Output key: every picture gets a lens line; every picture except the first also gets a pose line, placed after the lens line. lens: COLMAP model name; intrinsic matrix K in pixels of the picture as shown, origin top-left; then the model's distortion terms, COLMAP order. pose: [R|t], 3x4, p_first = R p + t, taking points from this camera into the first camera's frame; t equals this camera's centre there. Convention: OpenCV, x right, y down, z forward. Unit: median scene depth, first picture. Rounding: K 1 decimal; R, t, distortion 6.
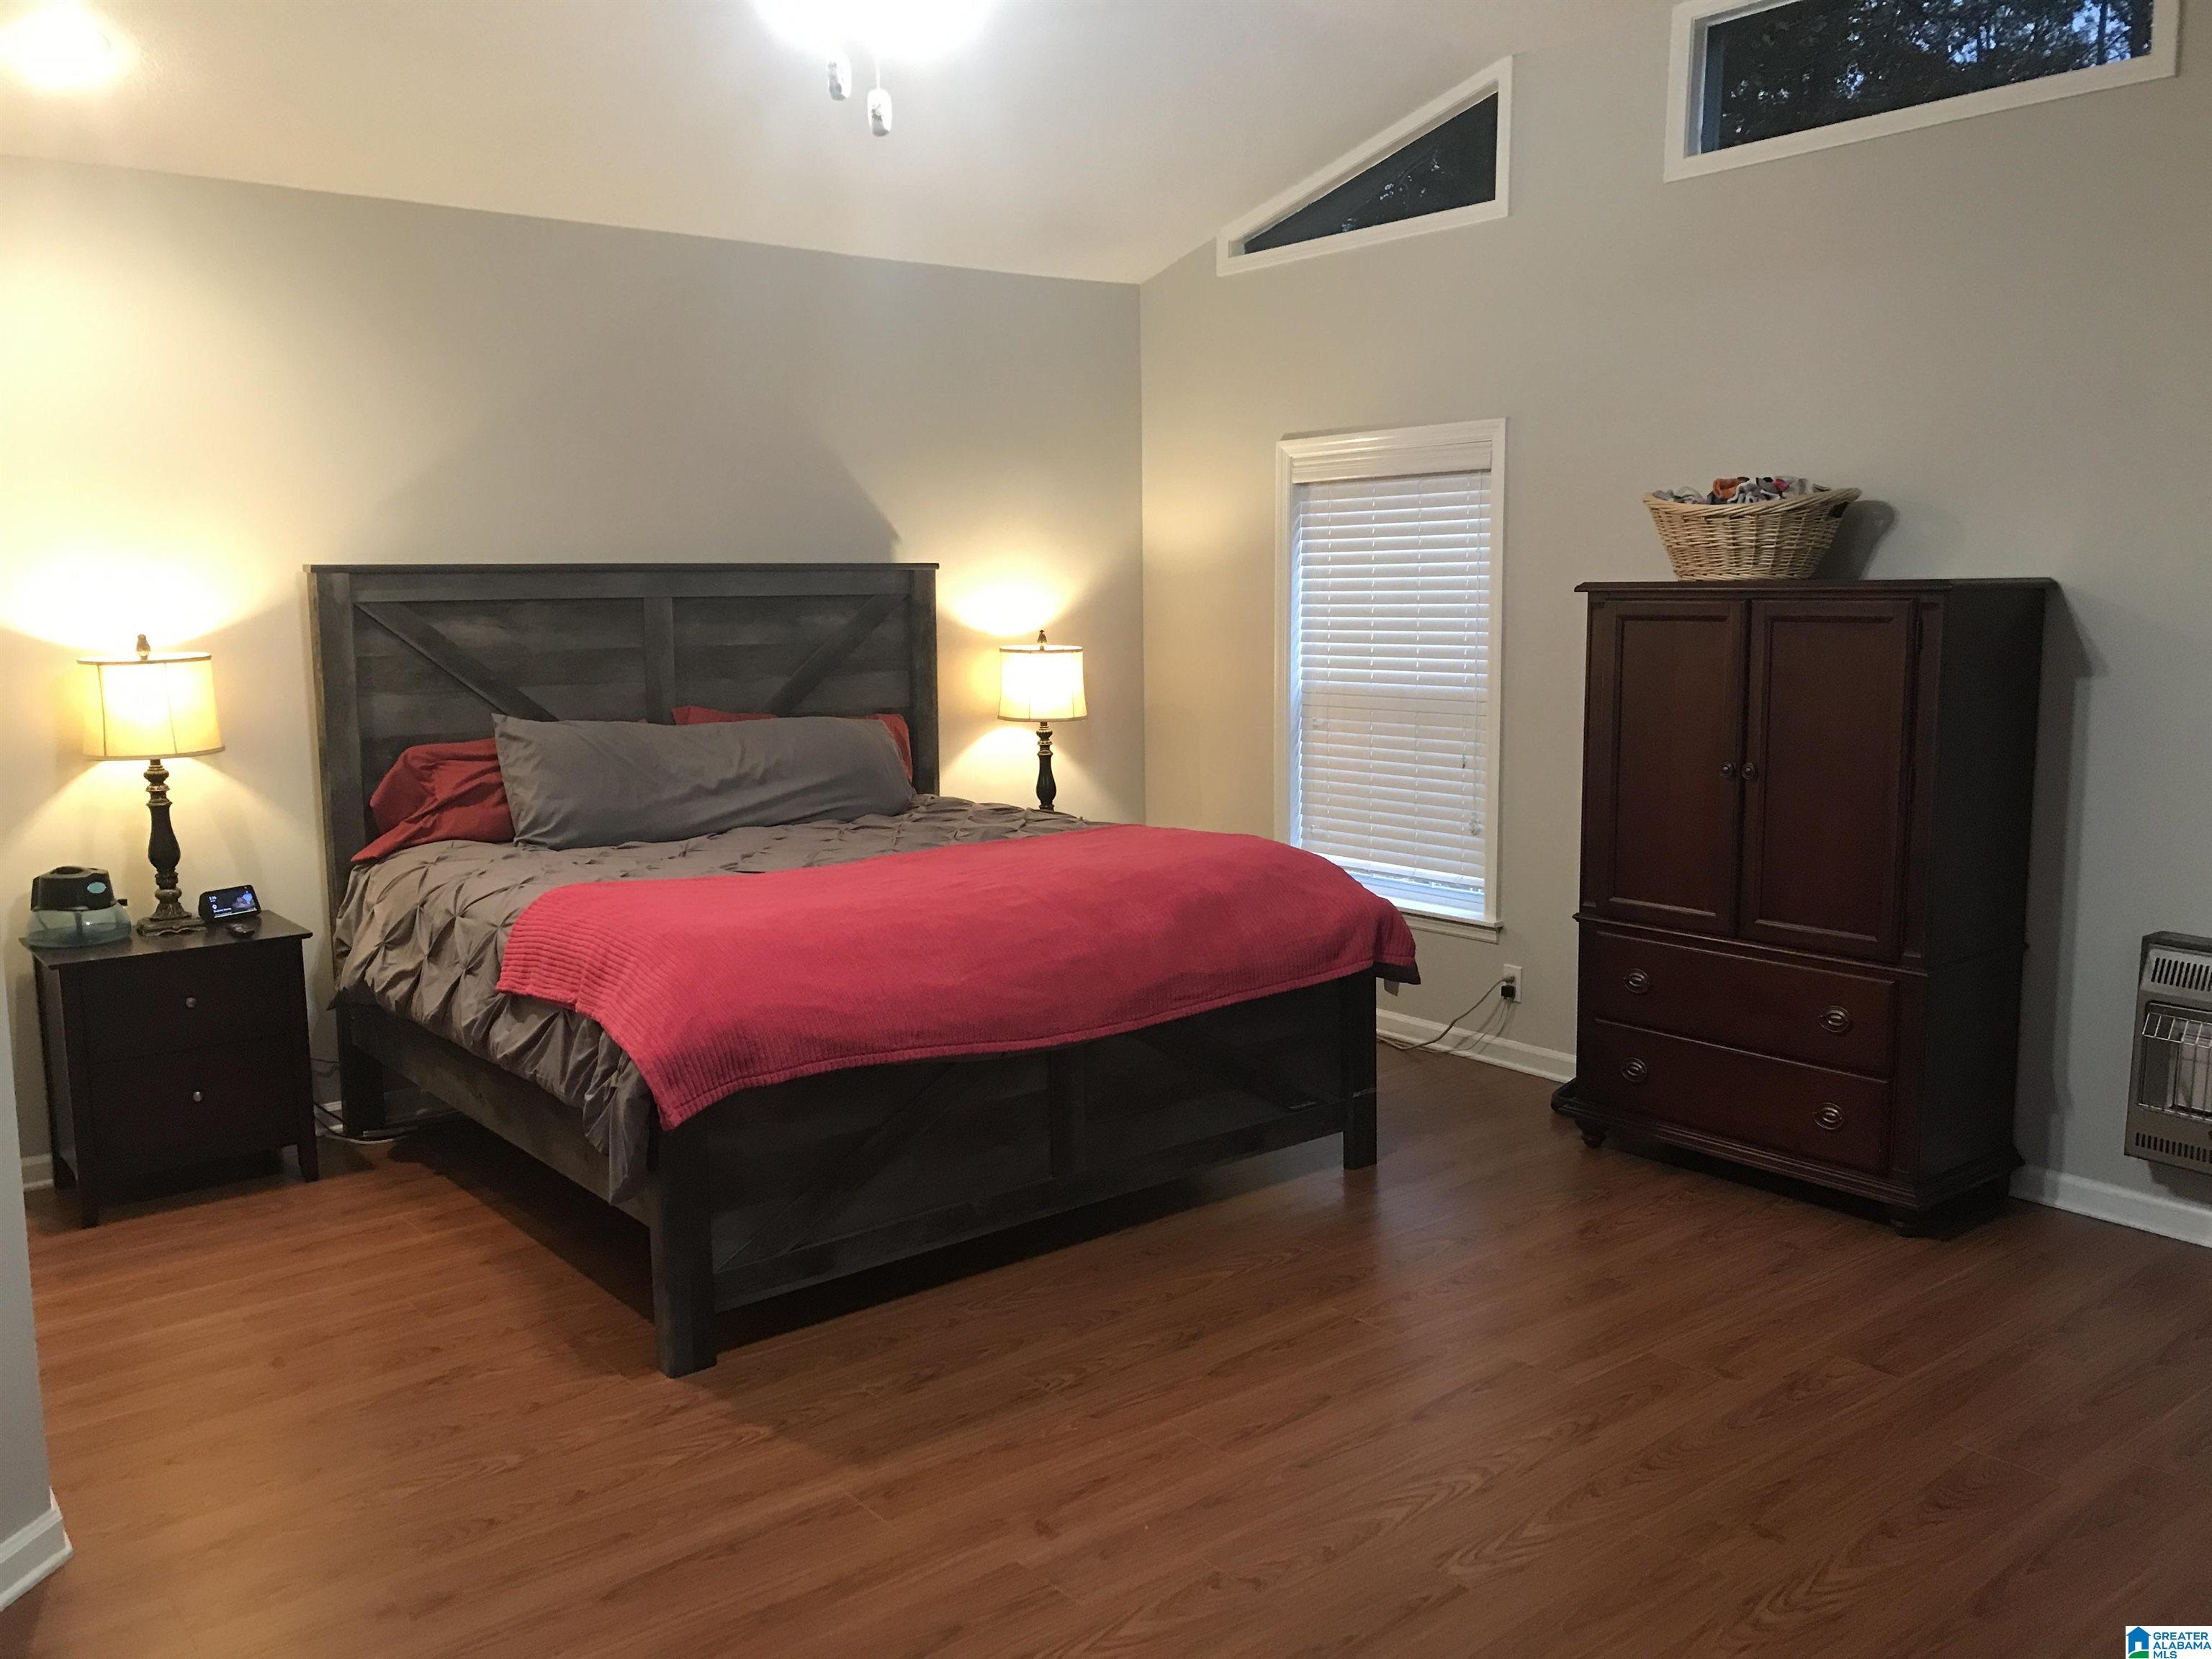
lens RADIAL K [[1803.8, 0, 1112.1], [0, 1803.8, 827.2], [0, 0, 1]] dist [0.046703, -0.044509]
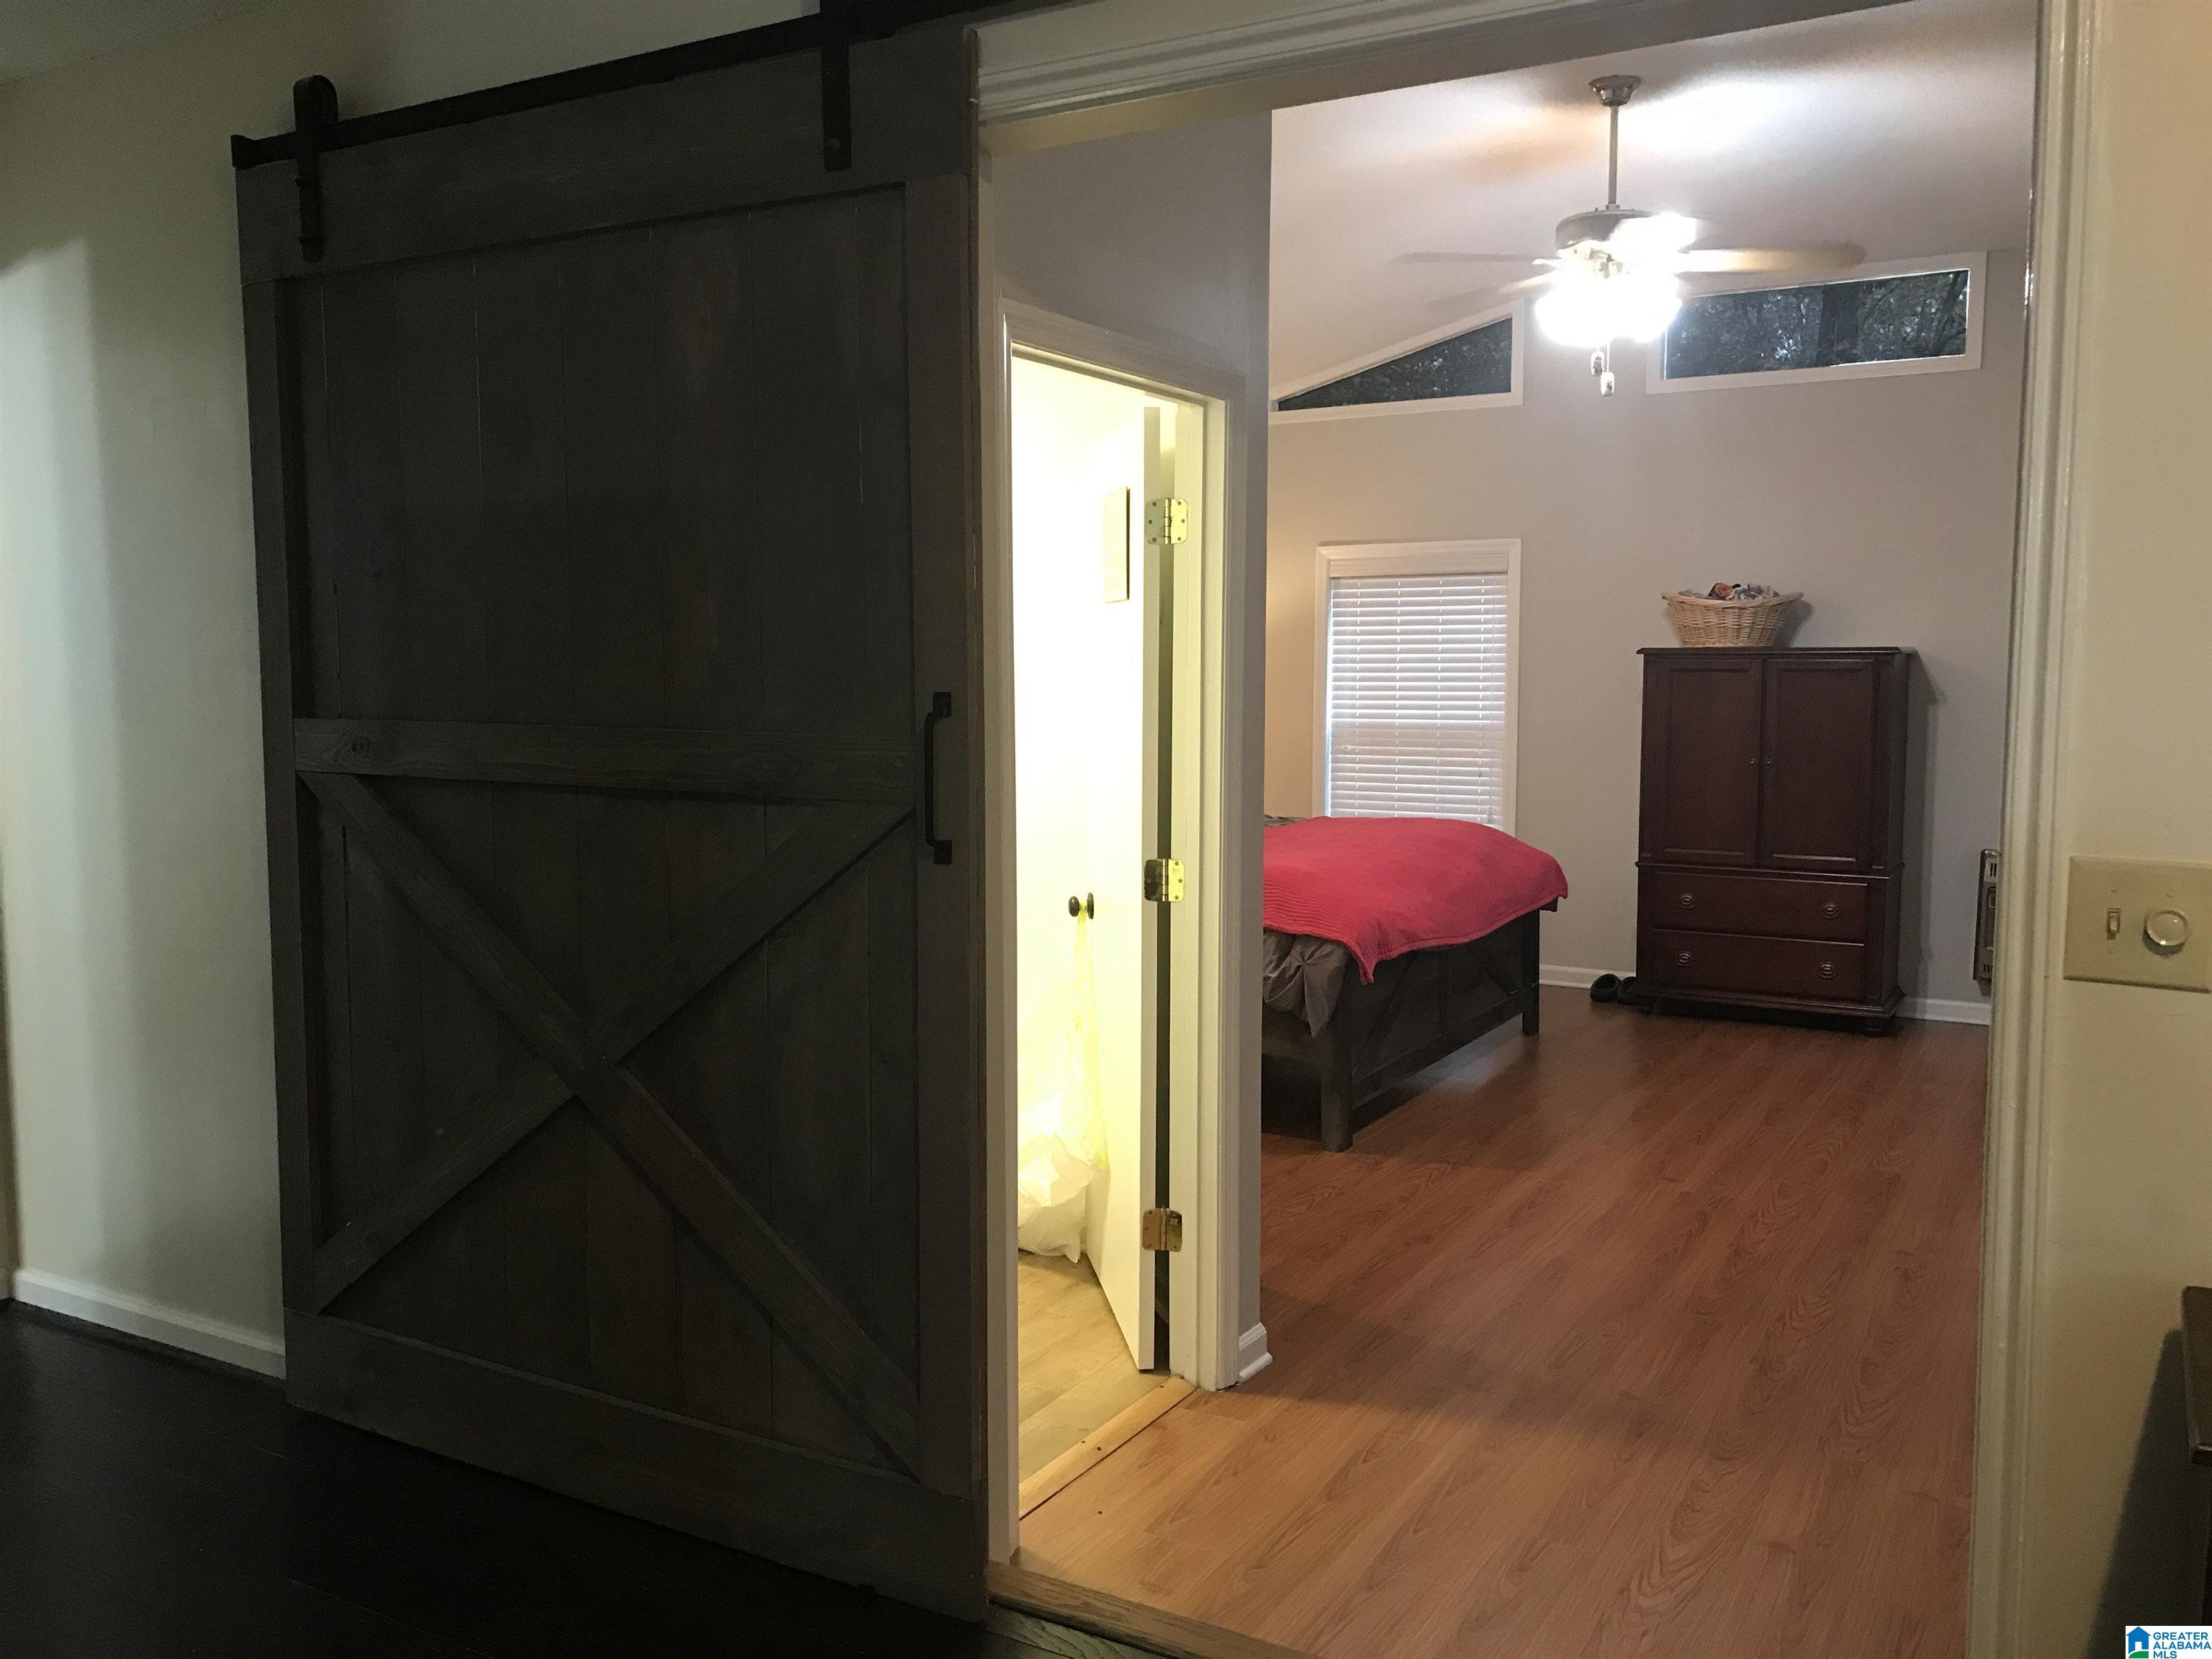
lens RADIAL K [[1803.8, 0, 1097.8], [0, 1803.8, 832.2], [0, 0, 1]] dist [0.046703, -0.044509]
pose [[0.933711, -0.027206, 0.356993, -0.756512], [0.040632, 0.998719, -0.030161, 0.052726], [-0.355715, 0.042667, 0.933620, -0.292191]]
